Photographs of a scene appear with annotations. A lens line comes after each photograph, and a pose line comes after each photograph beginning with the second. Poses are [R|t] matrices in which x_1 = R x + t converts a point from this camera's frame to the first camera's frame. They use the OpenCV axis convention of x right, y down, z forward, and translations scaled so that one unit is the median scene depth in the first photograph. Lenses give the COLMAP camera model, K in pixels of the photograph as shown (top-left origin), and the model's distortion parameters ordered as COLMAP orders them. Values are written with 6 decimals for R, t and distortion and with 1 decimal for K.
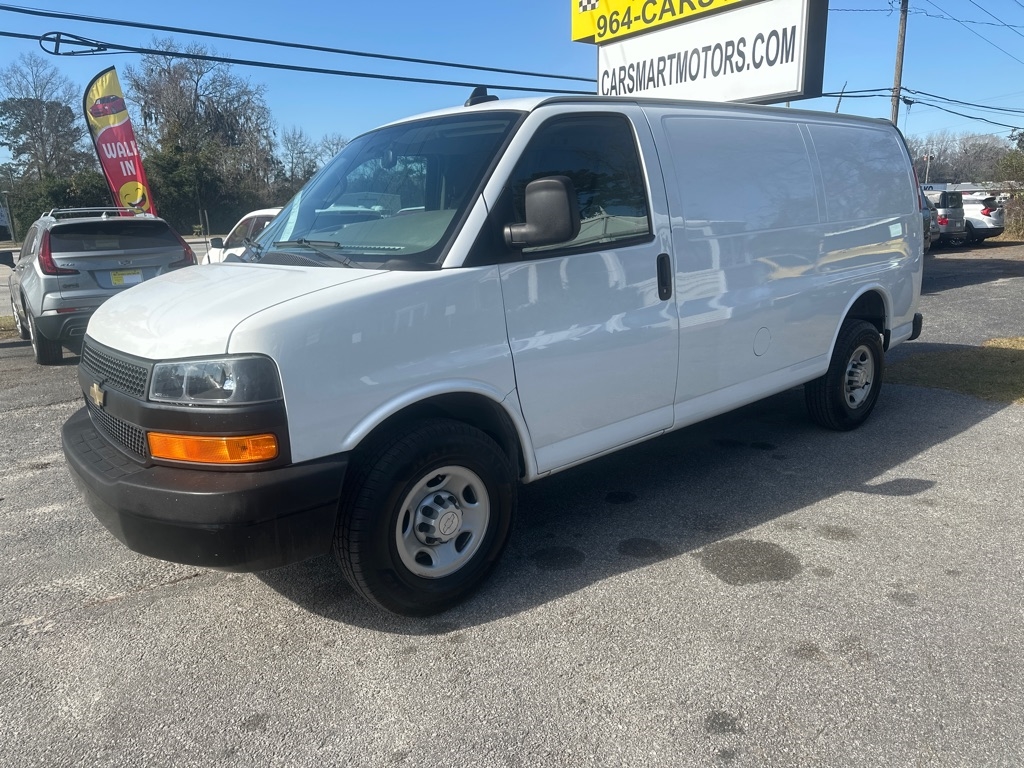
lens RADIAL K [[728.5, 0, 510.8], [0, 728.5, 389.4], [0, 0, 1]] dist [0.016876, -0.023438]
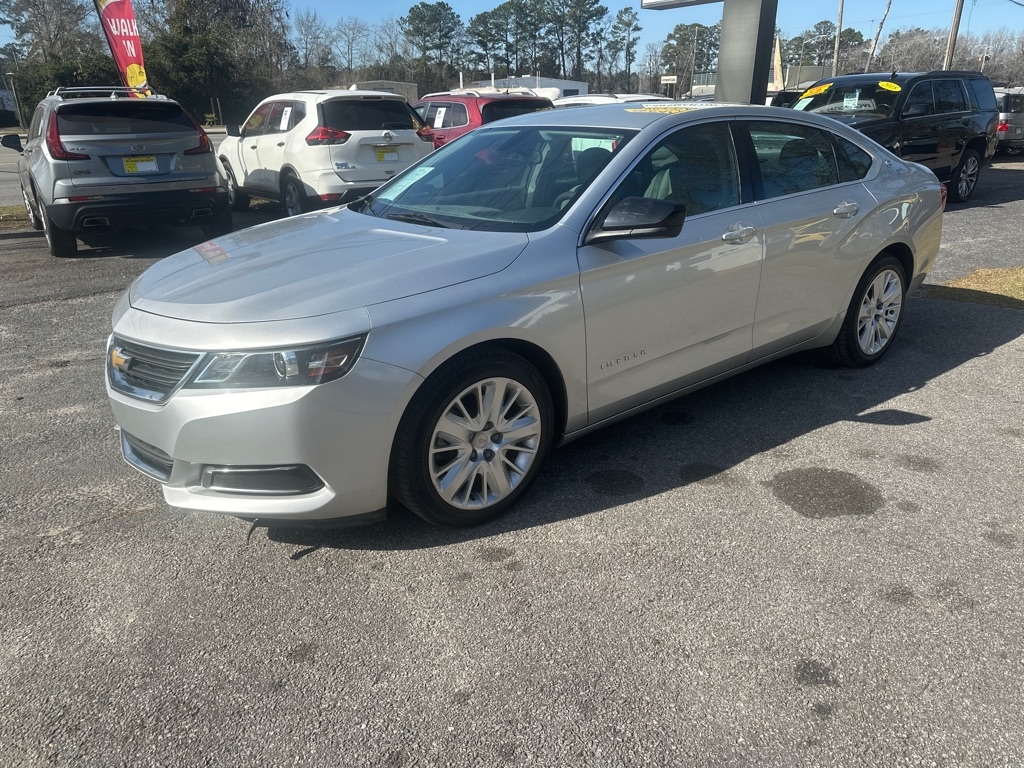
lens RADIAL K [[728.5, 0, 513.2], [0, 728.5, 398.4], [0, 0, 1]] dist [0.016876, -0.023438]
pose [[0.999421, 0.029768, -0.016469, -0.014521], [-0.027188, 0.989876, 0.139307, 0.000213], [0.020449, -0.138778, 0.990112, 0.025198]]
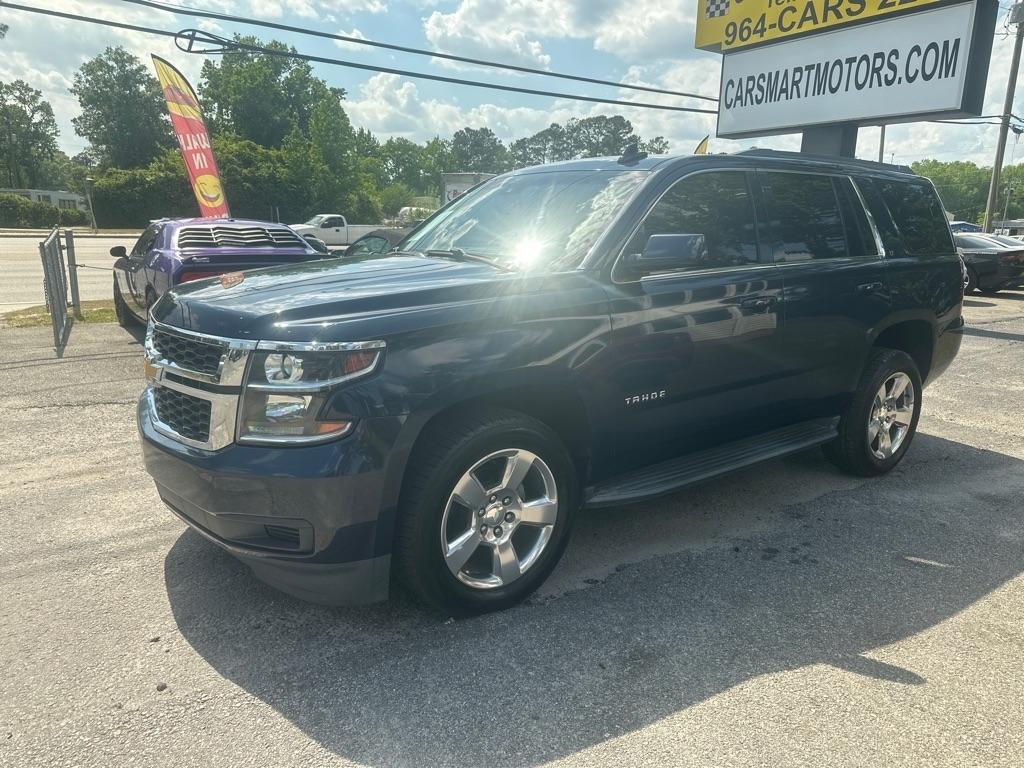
lens RADIAL K [[728.5, 0, 505.4], [0, 728.5, 395.0], [0, 0, 1]] dist [0.016876, -0.023438]
pose [[0.995898, 0.066556, -0.061298, -0.089780], [-0.067069, 0.997728, -0.006354, -0.001630], [0.060735, 0.010439, 0.998099, 0.042366]]
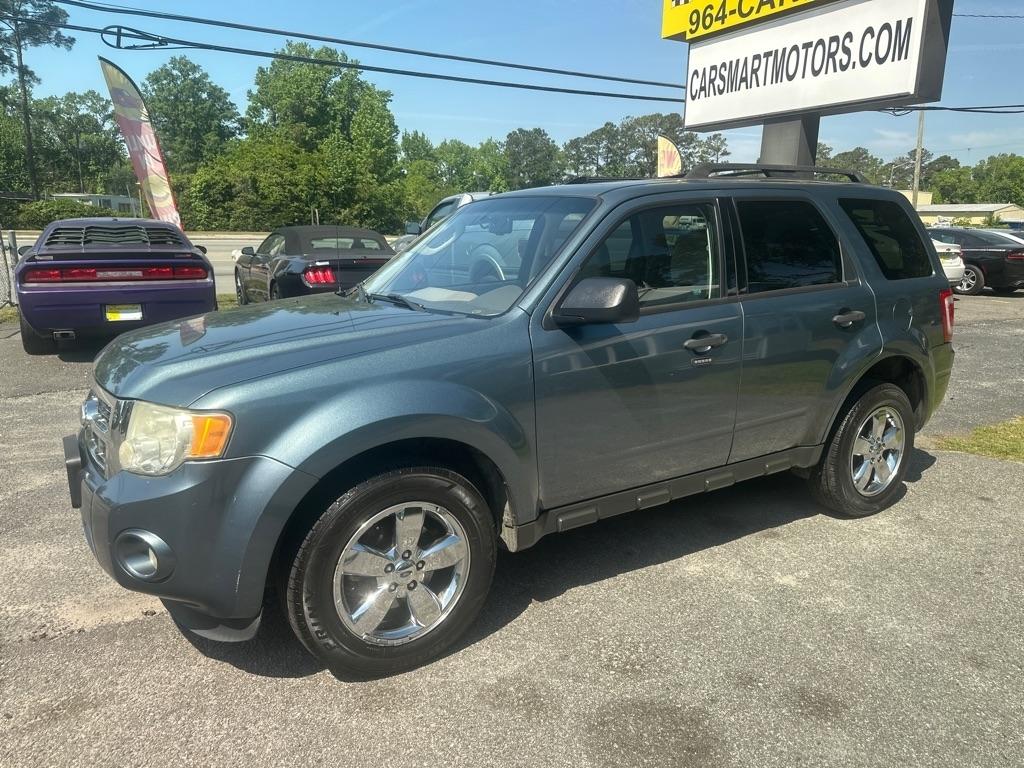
lens RADIAL K [[728.5, 0, 517.0], [0, 728.5, 391.5], [0, 0, 1]] dist [0.016876, -0.023438]
pose [[0.988348, 0.073910, -0.133060, 0.070936], [-0.075468, 0.997126, -0.006701, -0.016788], [0.132183, 0.016665, 0.991085, 0.087275]]
